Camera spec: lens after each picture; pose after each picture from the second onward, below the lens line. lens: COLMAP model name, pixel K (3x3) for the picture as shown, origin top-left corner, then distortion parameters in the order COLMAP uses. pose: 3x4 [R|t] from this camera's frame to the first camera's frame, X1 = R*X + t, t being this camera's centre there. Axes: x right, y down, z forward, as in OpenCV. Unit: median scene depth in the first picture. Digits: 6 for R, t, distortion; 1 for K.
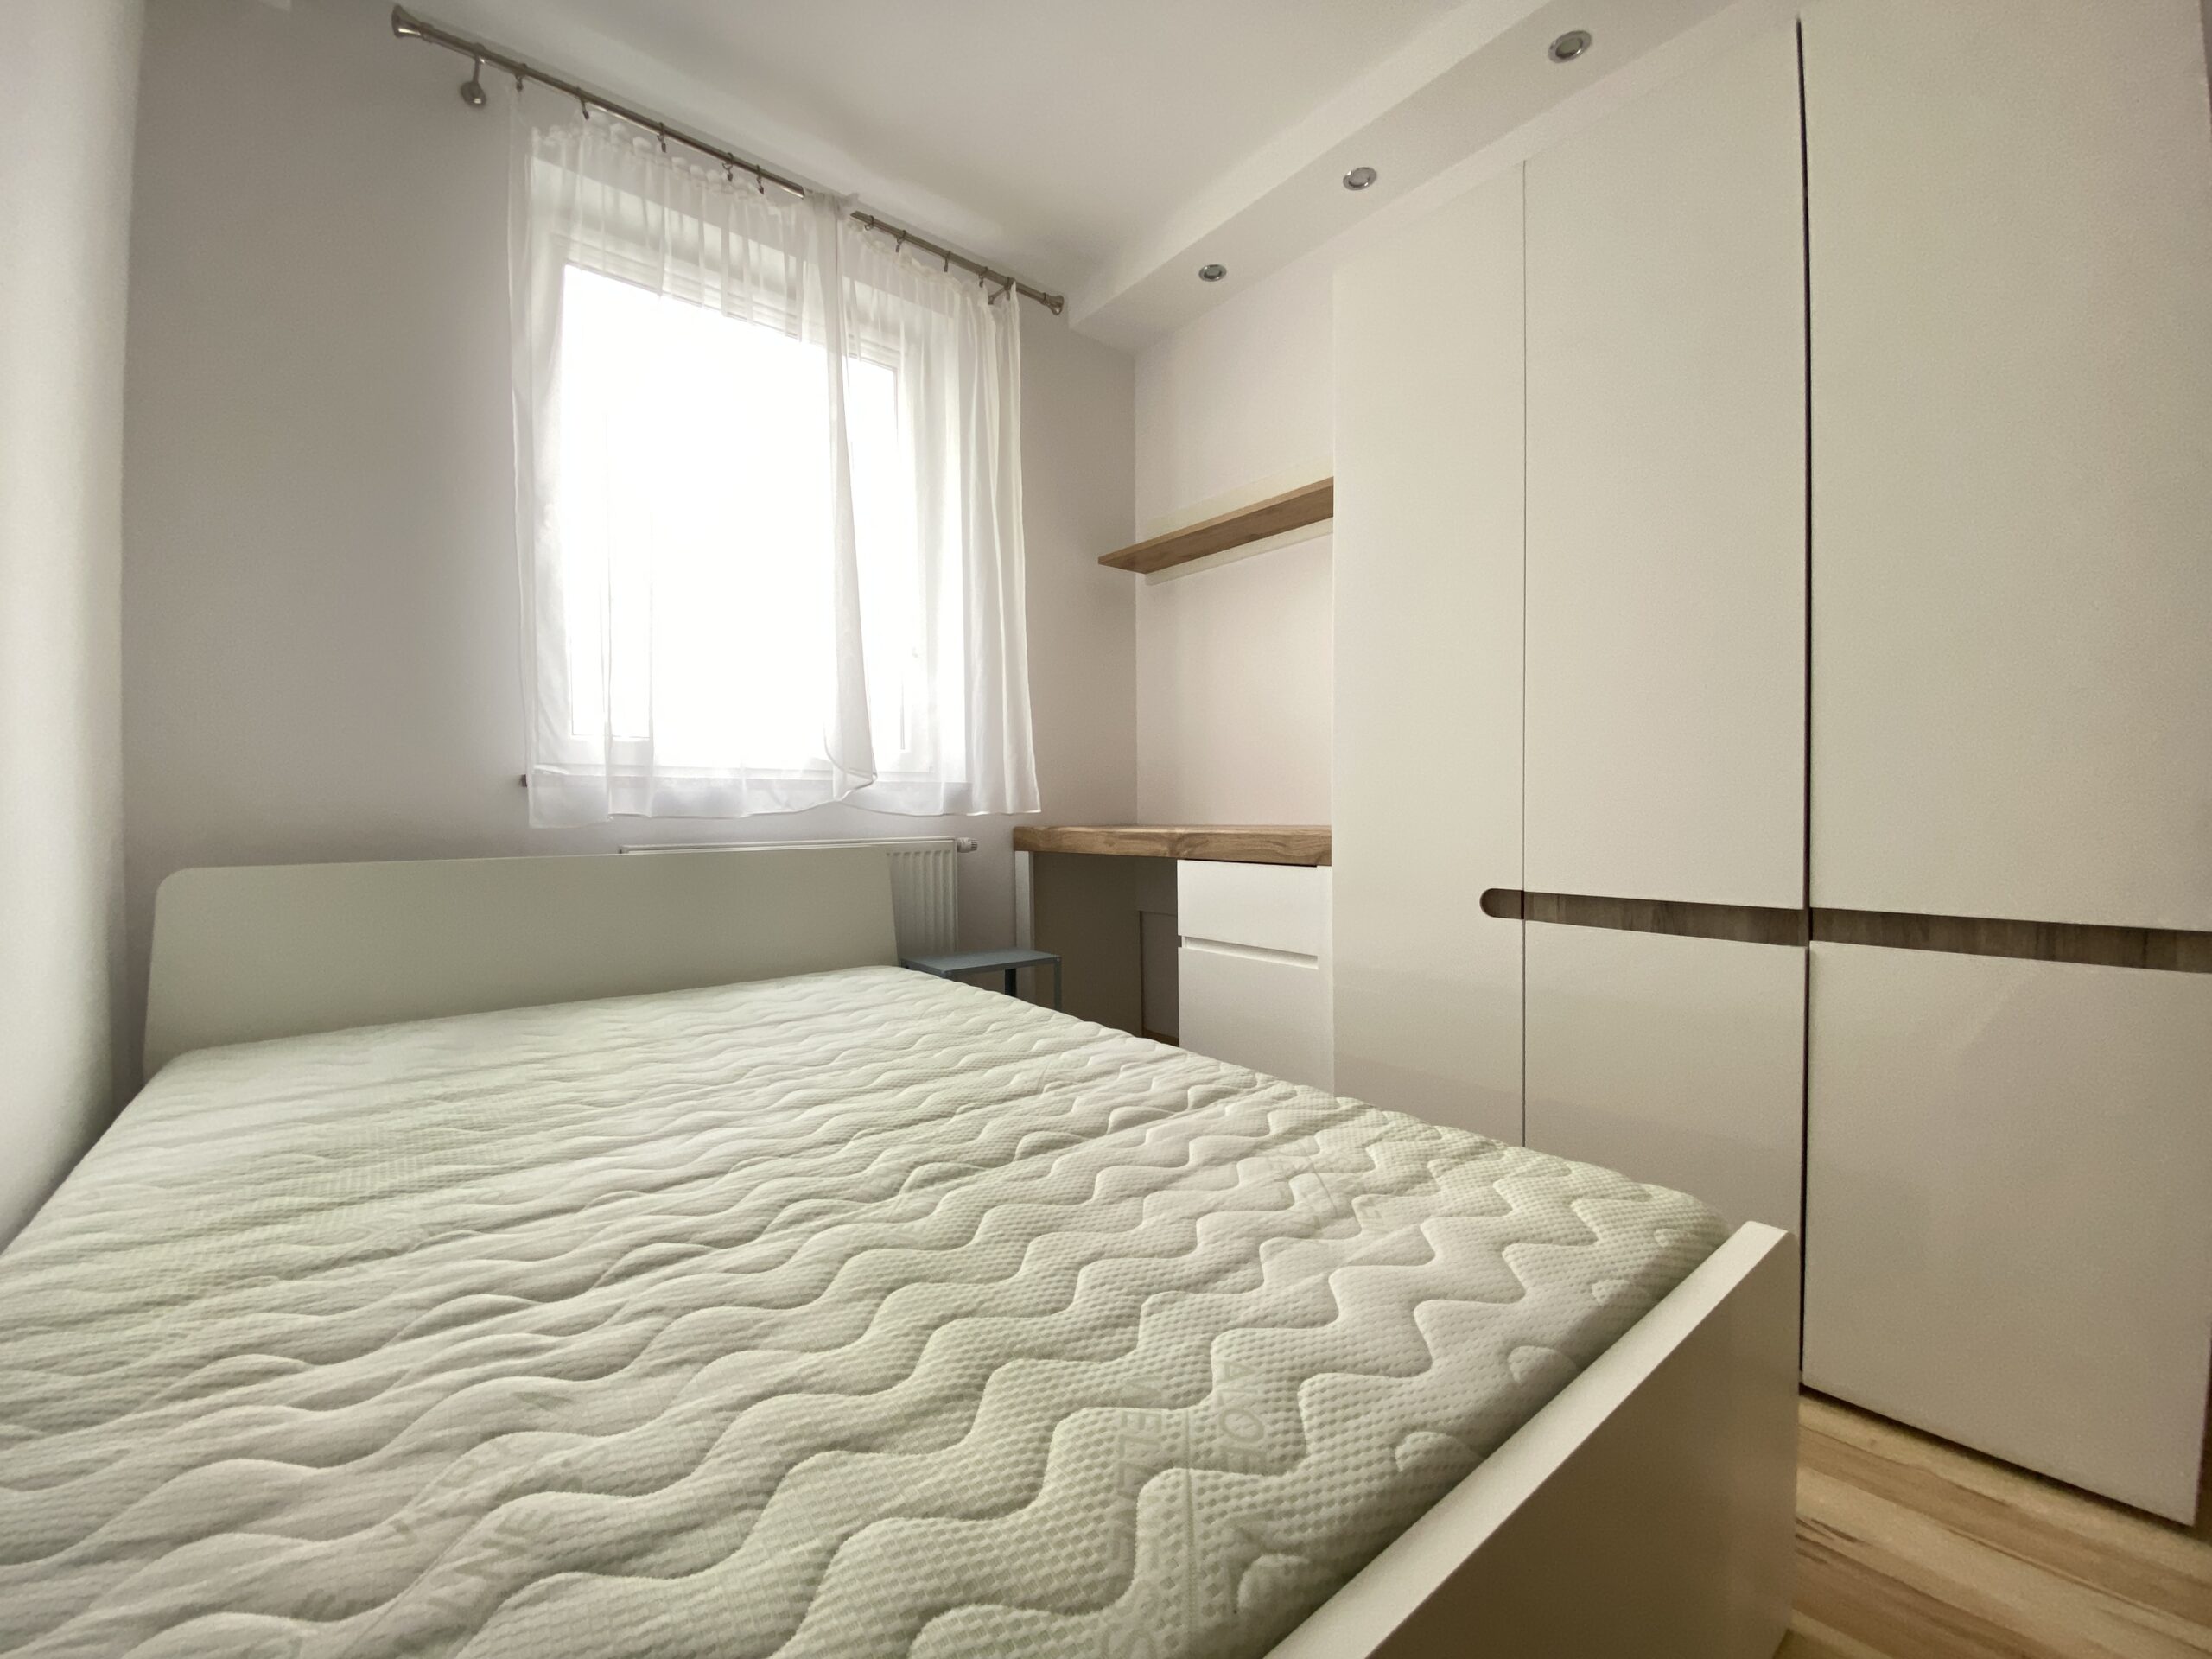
lens RADIAL K [[895.7, 0, 1091.3], [0, 895.7, 827.7], [0, 0, 1]] dist [-0.002004, -0.004258]
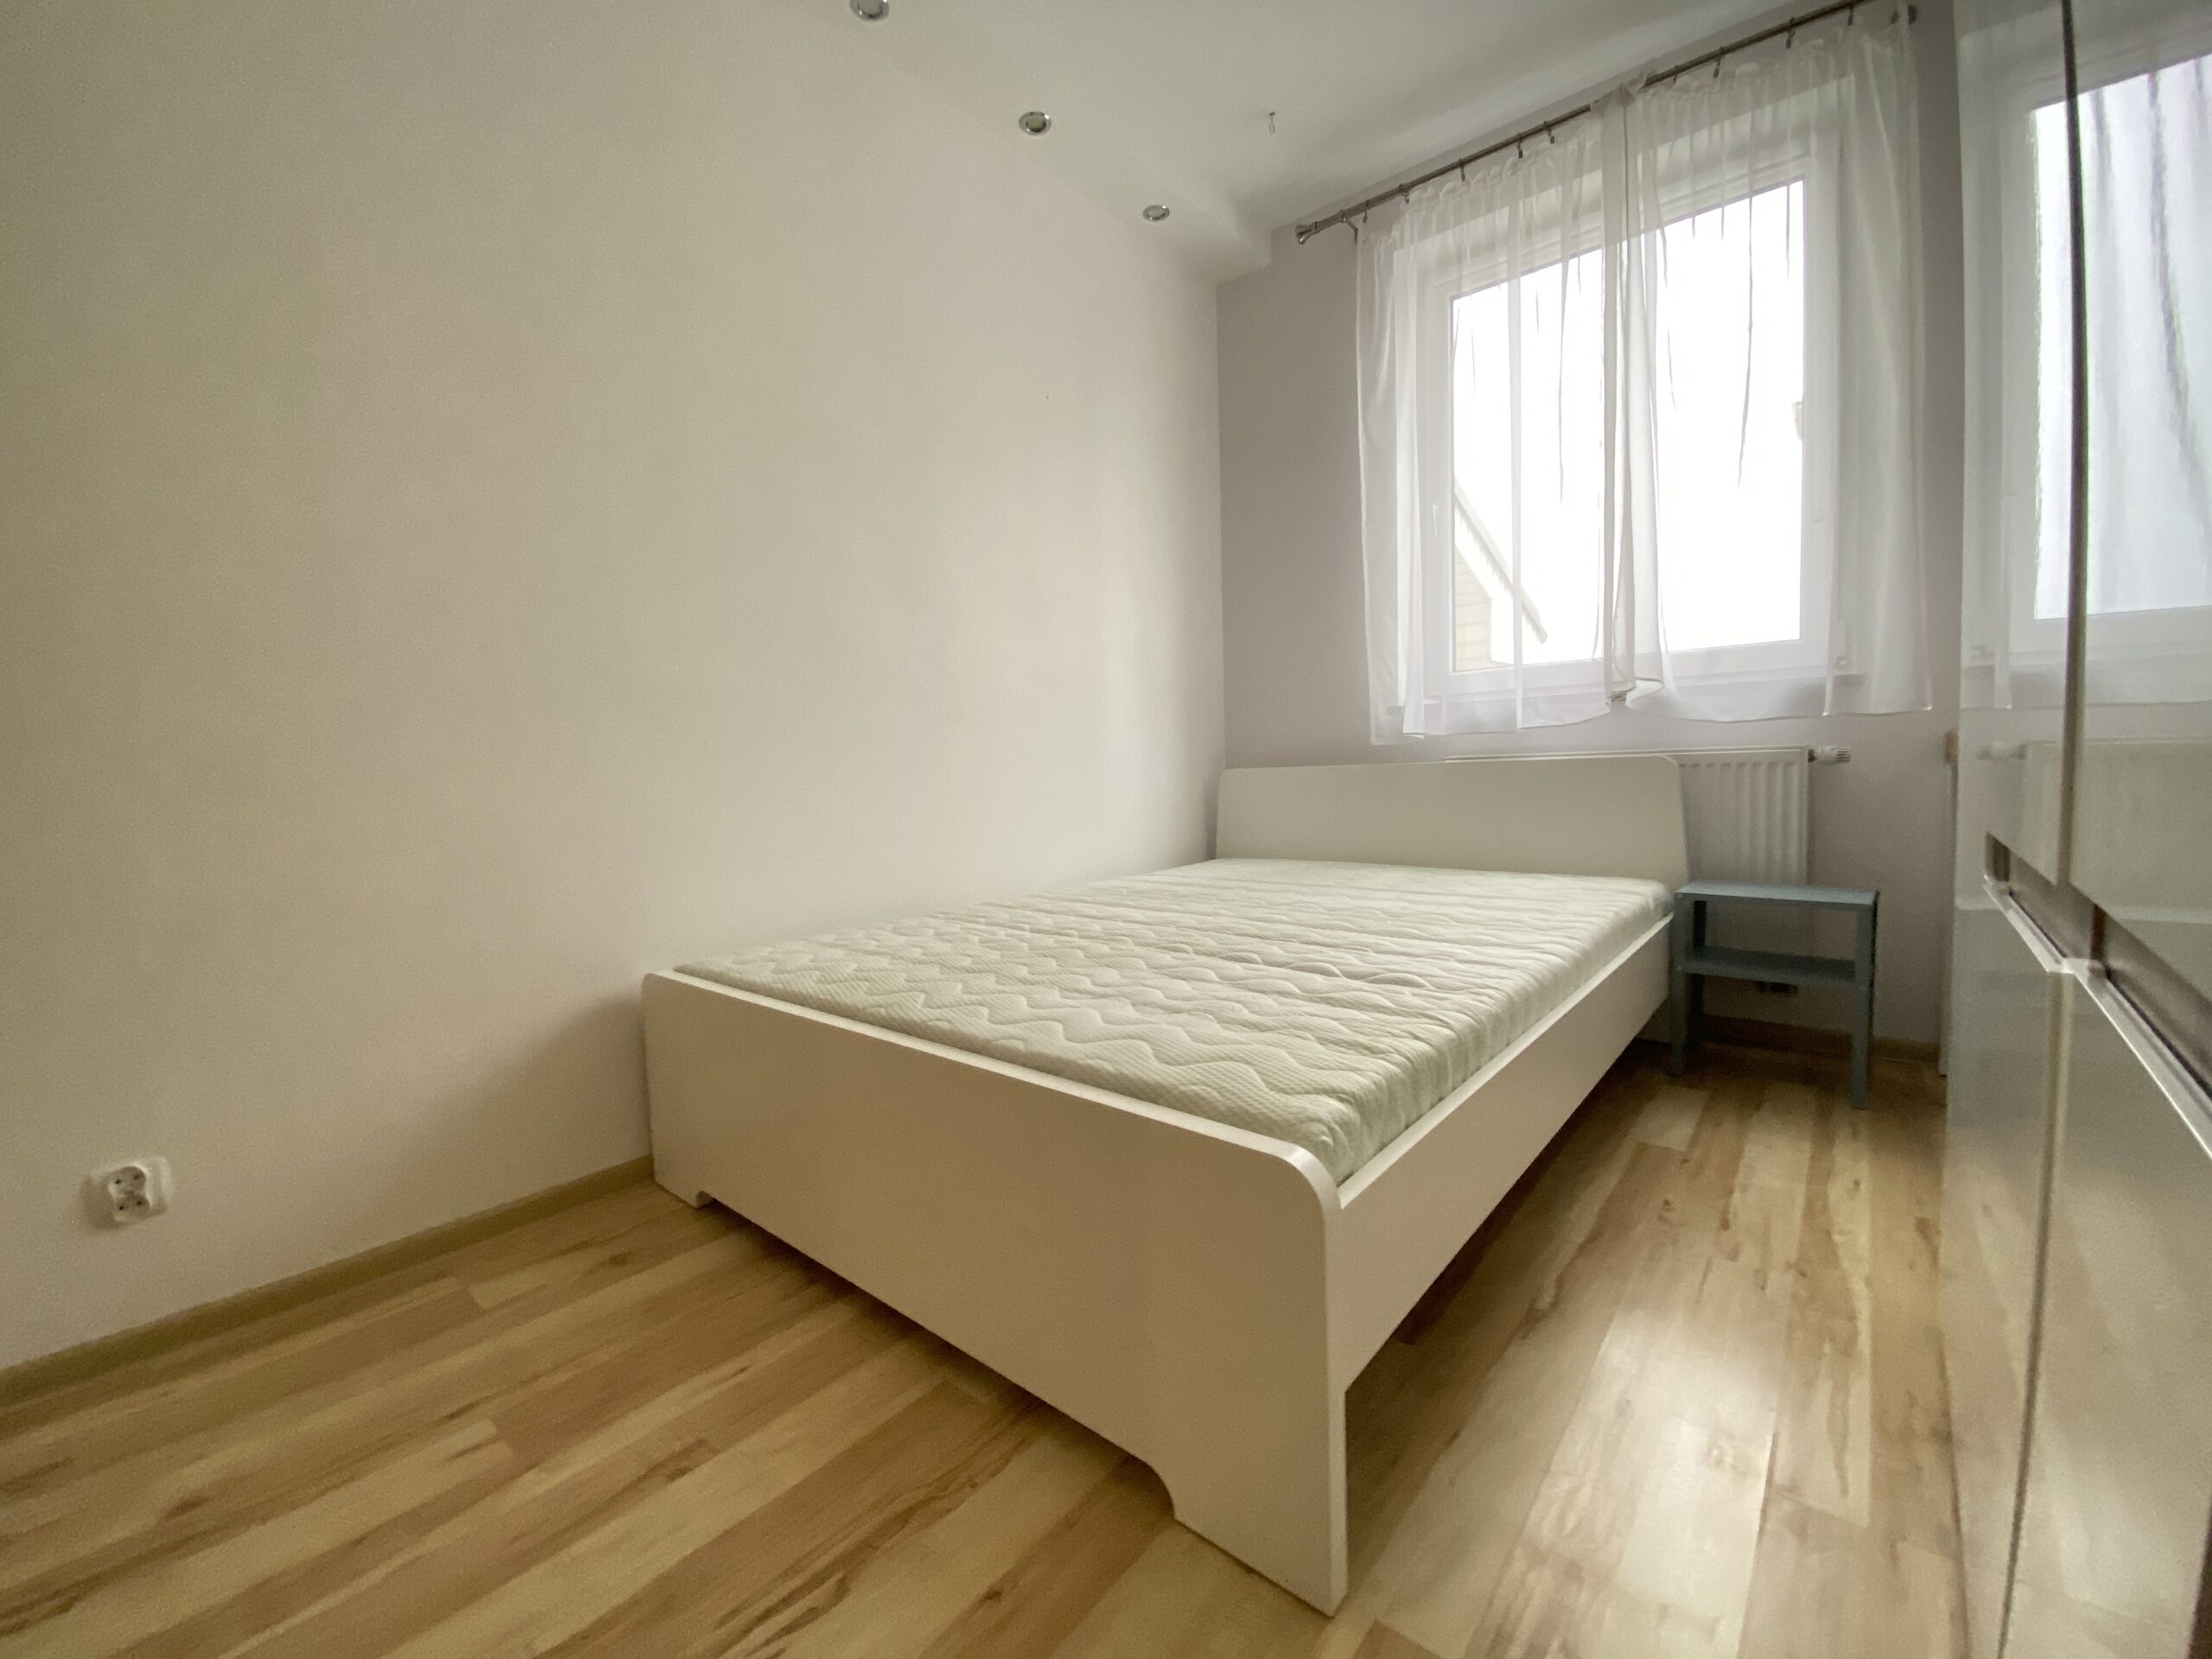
lens RADIAL K [[895.7, 0, 1089.7], [0, 895.7, 822.8], [0, 0, 1]] dist [-0.002004, -0.004258]
pose [[0.176248, 0.071566, -0.981741, 0.683577], [0.017998, 0.996953, 0.075905, 0.008771], [0.984181, -0.031047, 0.174423, 0.263148]]
